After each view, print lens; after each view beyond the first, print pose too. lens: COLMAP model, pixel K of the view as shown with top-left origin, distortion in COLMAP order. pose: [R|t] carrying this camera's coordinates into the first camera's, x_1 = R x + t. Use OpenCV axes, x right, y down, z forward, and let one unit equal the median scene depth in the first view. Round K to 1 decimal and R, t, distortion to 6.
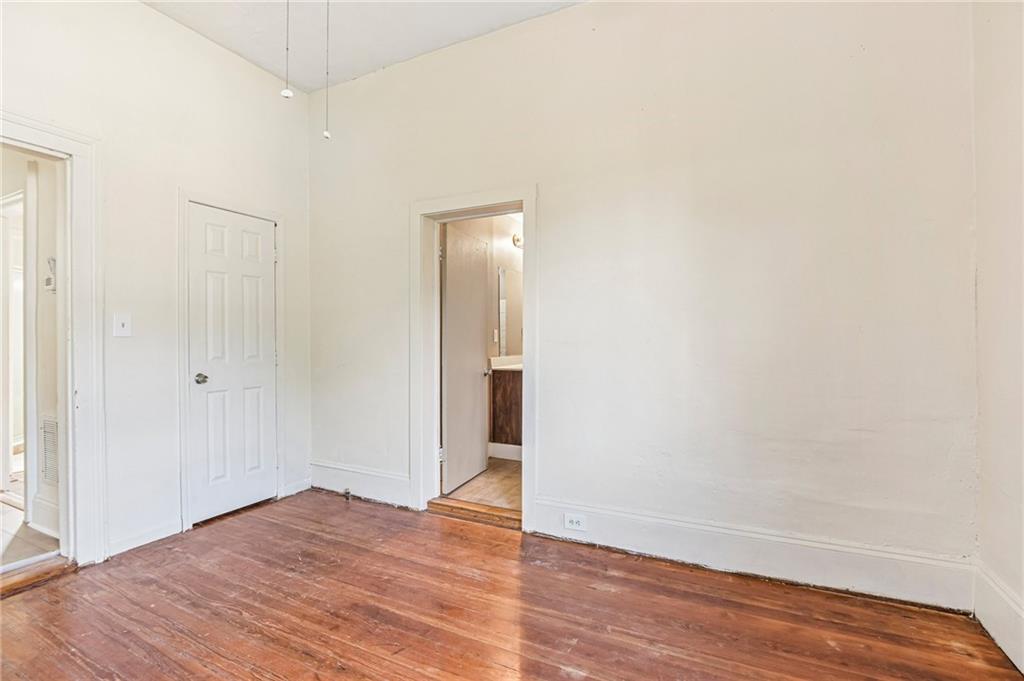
lens RADIAL K [[470.3, 0, 513.9], [0, 470.3, 339.0], [0, 0, 1]] dist [-0.008330, -0.003691]
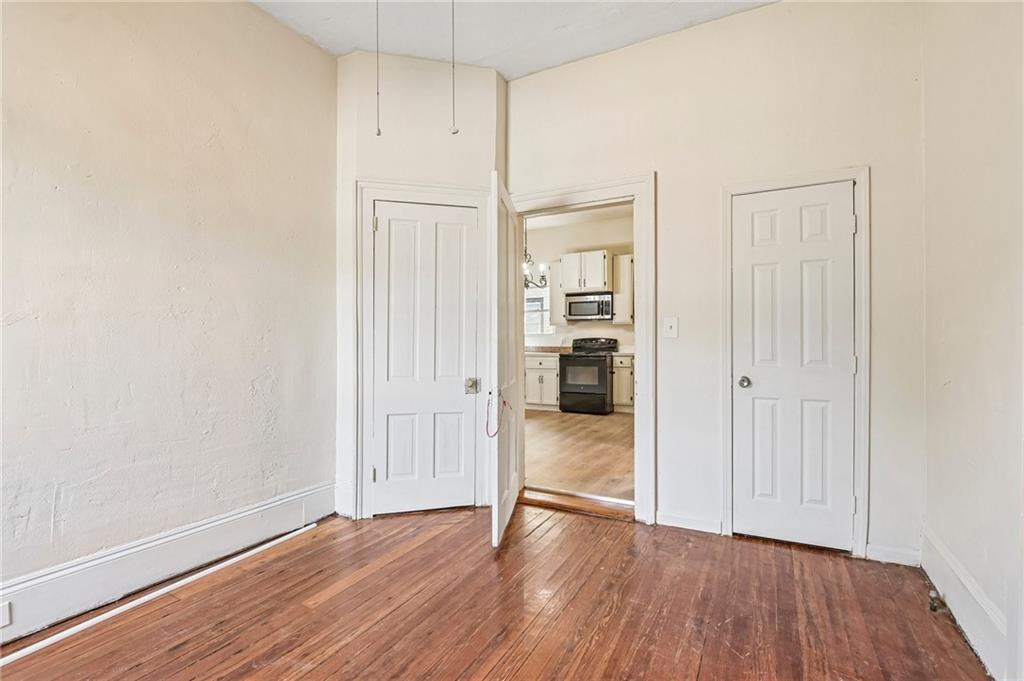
lens RADIAL K [[470.3, 0, 507.7], [0, 470.3, 345.5], [0, 0, 1]] dist [-0.008330, -0.003691]
pose [[-0.032883, 0.011058, -0.999398, 0.295533], [0.004692, 0.999929, 0.010909, -0.000632], [0.999448, -0.004330, -0.032933, 0.588751]]
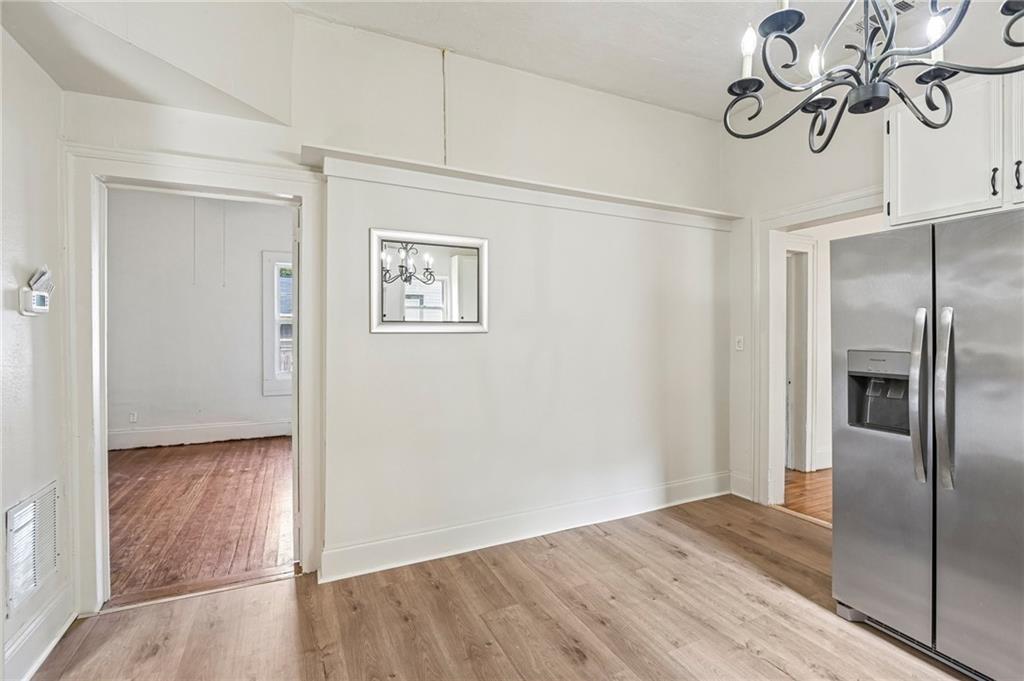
lens RADIAL K [[470.3, 0, 514.3], [0, 470.3, 331.6], [0, 0, 1]] dist [-0.008330, -0.003691]
pose [[-0.788986, 0.010133, 0.614328, -2.091741], [0.008973, 0.999947, -0.004969, -0.064740], [-0.614346, 0.001592, -0.789035, 1.167848]]
